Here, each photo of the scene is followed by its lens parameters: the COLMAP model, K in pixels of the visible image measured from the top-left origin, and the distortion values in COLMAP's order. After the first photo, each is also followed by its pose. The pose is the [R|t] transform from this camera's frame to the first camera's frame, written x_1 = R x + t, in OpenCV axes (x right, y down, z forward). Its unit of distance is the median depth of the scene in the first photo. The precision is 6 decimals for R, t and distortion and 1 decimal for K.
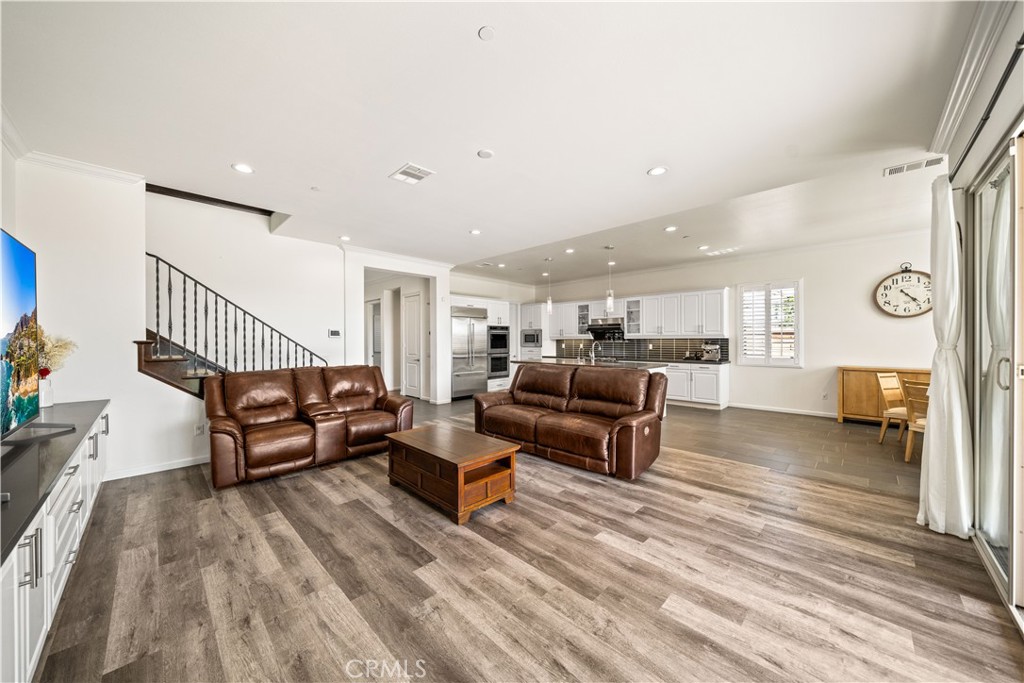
lens RADIAL K [[347.2, 0, 503.1], [0, 347.2, 340.0], [0, 0, 1]] dist [-0.005962, 0.000047]
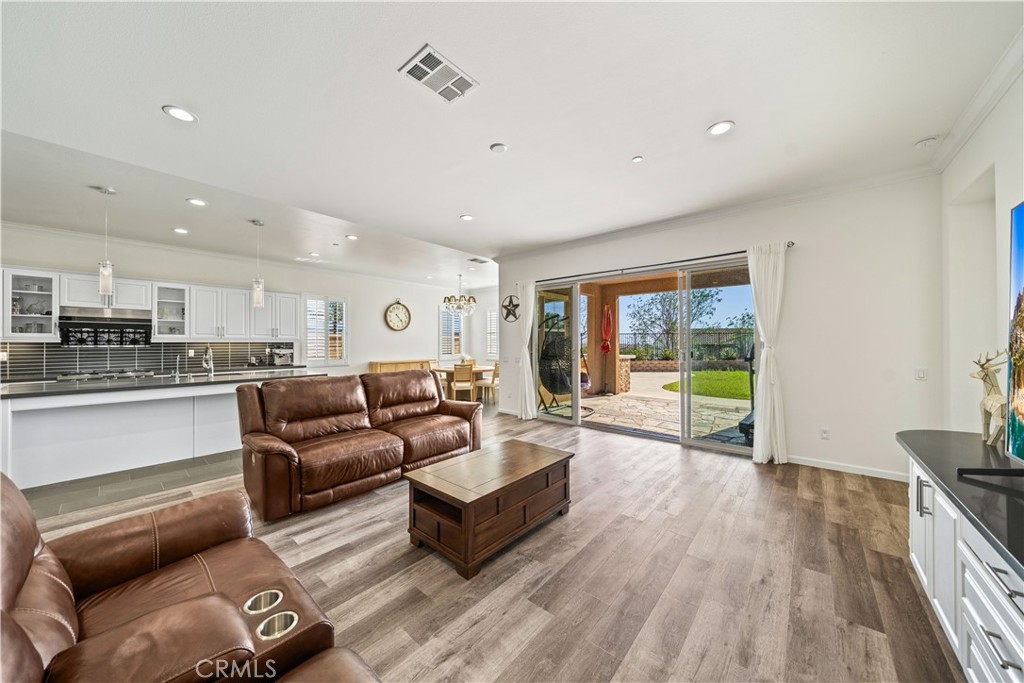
lens RADIAL K [[347.2, 0, 507.7], [0, 347.2, 346.2], [0, 0, 1]] dist [-0.005962, 0.000047]
pose [[-0.058510, -0.004640, 0.998276, -0.559875], [0.001380, 0.999988, 0.004729, 0.002872], [-0.998286, 0.001655, -0.058503, 0.582085]]
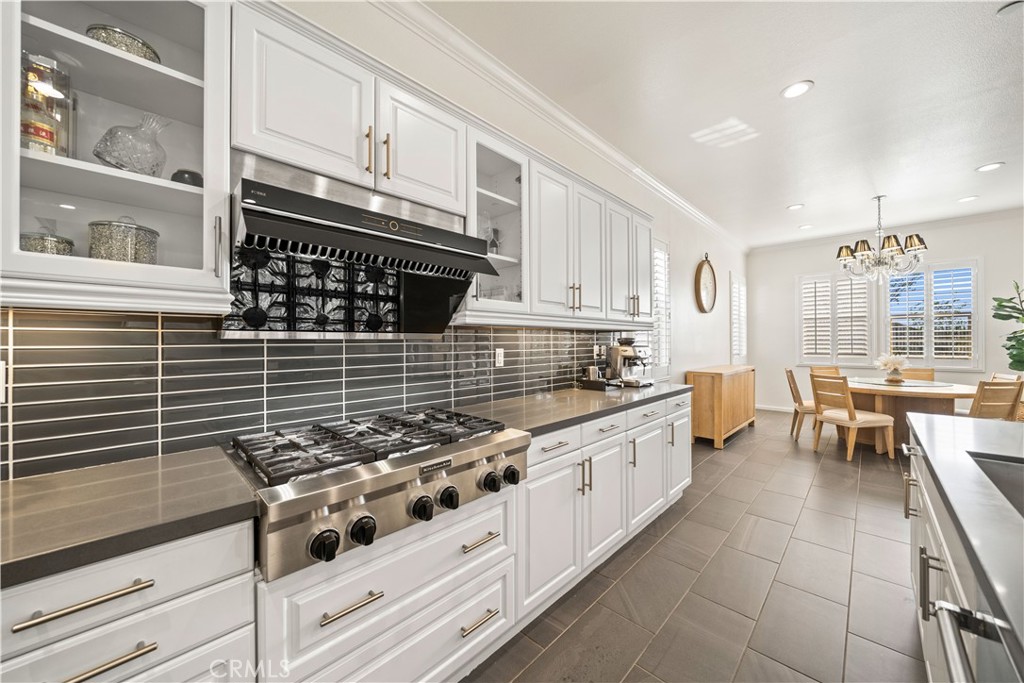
lens RADIAL K [[367.9, 0, 502.6], [0, 367.9, 339.2], [0, 0, 1]] dist [0.001931, 0.000092]
pose [[0.014258, 0.005505, 0.999883, 0.227577], [-0.000317, 0.999985, -0.005501, 0.010599], [-0.999898, -0.000239, 0.014259, 1.577413]]
